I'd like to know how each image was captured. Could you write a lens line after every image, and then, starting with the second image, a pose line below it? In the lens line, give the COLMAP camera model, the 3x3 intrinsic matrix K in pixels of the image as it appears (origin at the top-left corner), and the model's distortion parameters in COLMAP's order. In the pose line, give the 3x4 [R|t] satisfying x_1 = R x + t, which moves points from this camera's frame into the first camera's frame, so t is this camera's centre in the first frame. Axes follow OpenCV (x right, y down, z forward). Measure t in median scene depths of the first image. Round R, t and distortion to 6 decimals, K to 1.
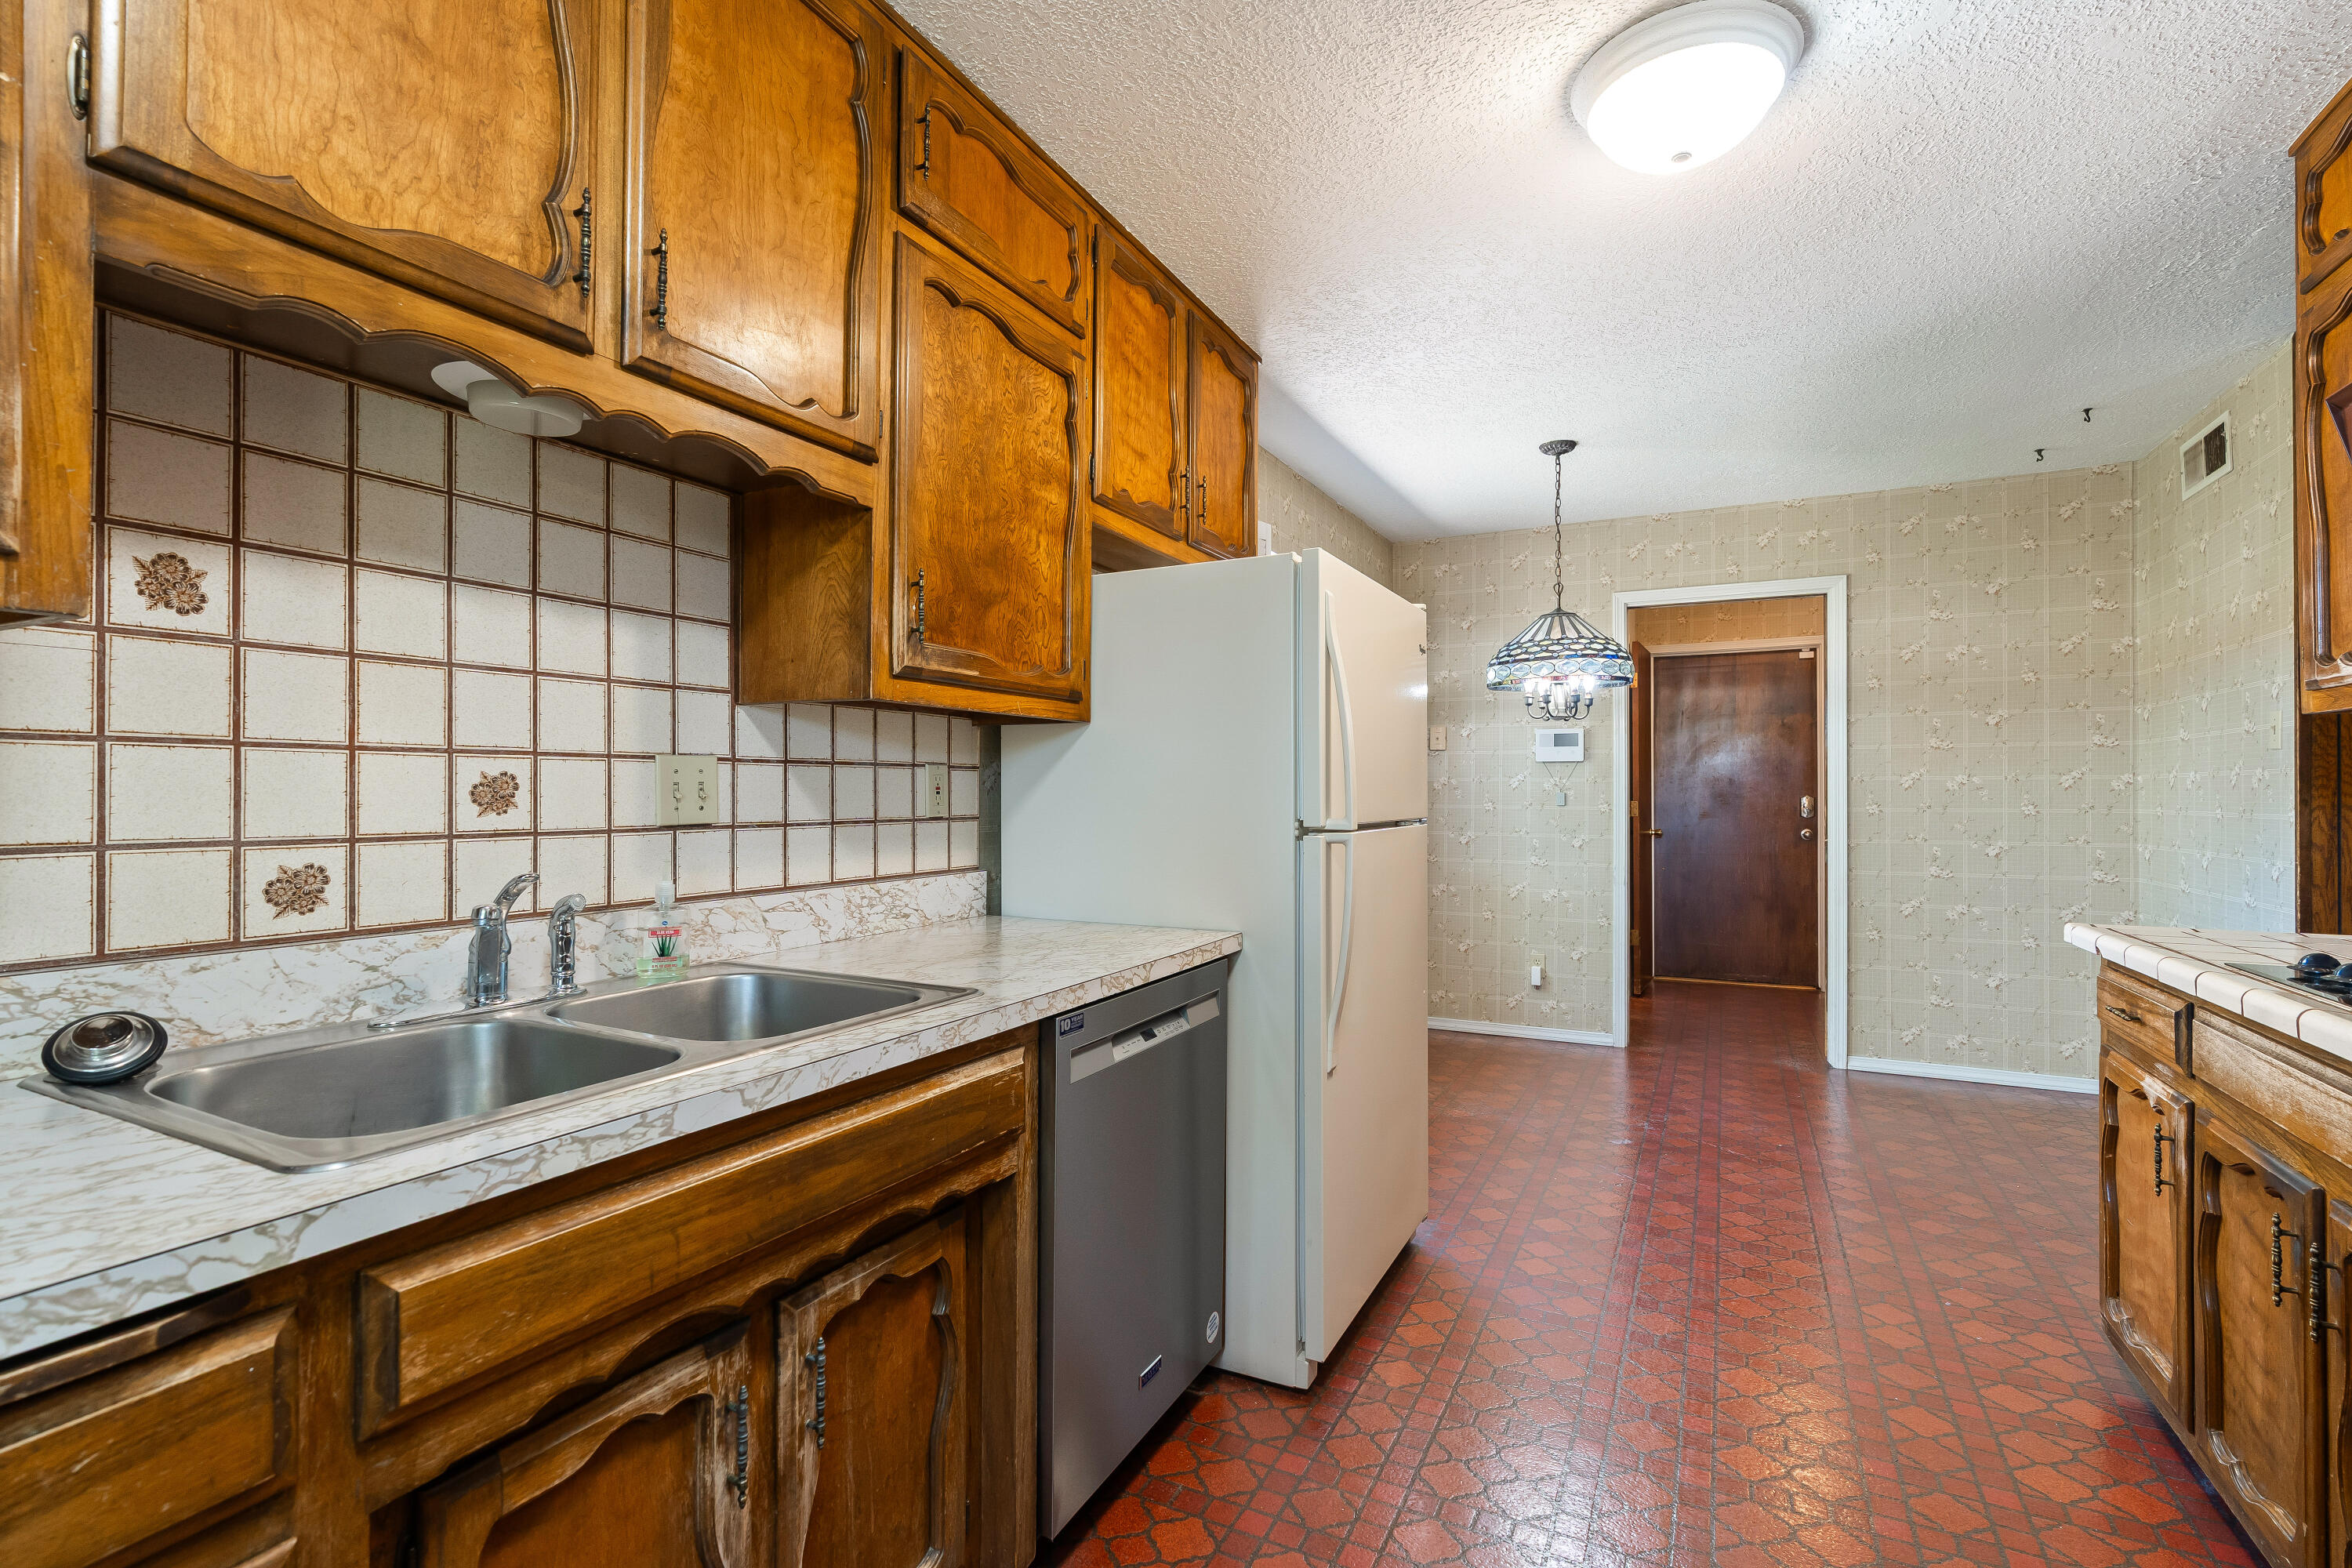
lens RADIAL K [[1074.7, 0, 1165.6], [0, 1074.7, 780.1], [0, 0, 1]] dist [-0.003296, 0.002355]
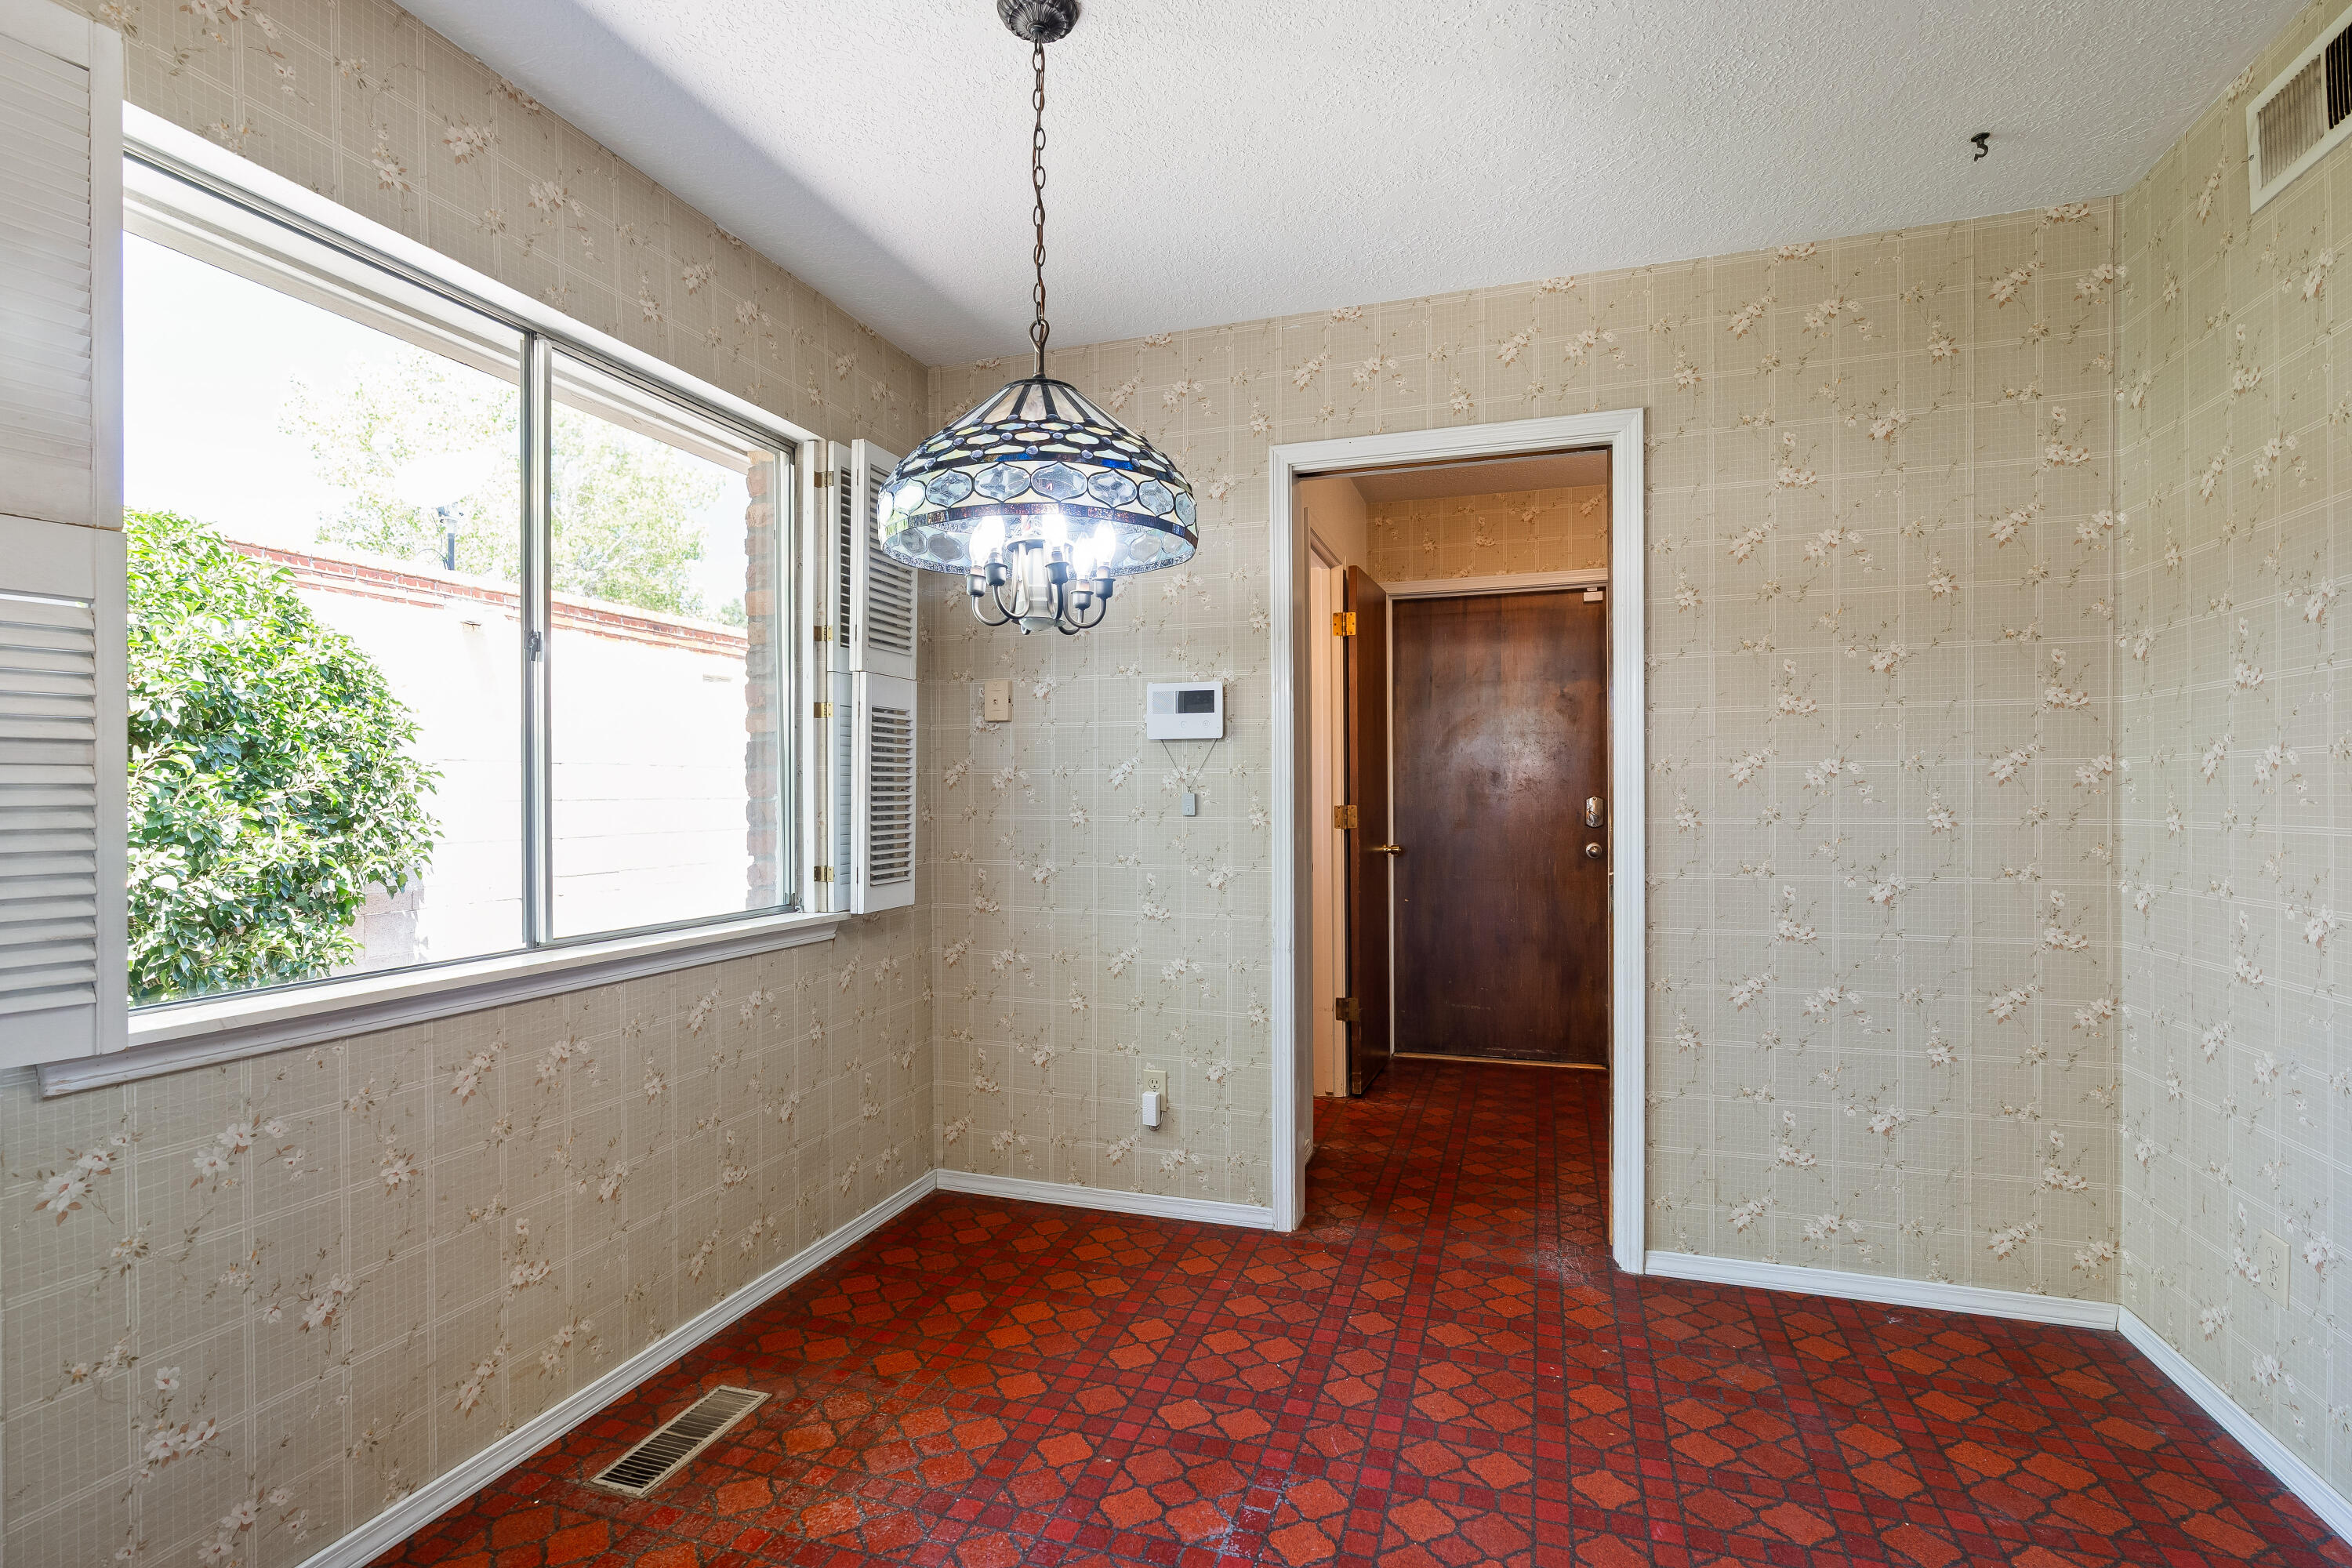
lens RADIAL K [[1074.7, 0, 1182.0], [0, 1074.7, 788.5], [0, 0, 1]] dist [-0.003296, 0.002355]
pose [[0.987921, -0.003329, 0.154925, 0.307853], [0.002465, 0.999980, 0.005768, 0.006497], [-0.154941, -0.005316, 0.987909, 0.480632]]
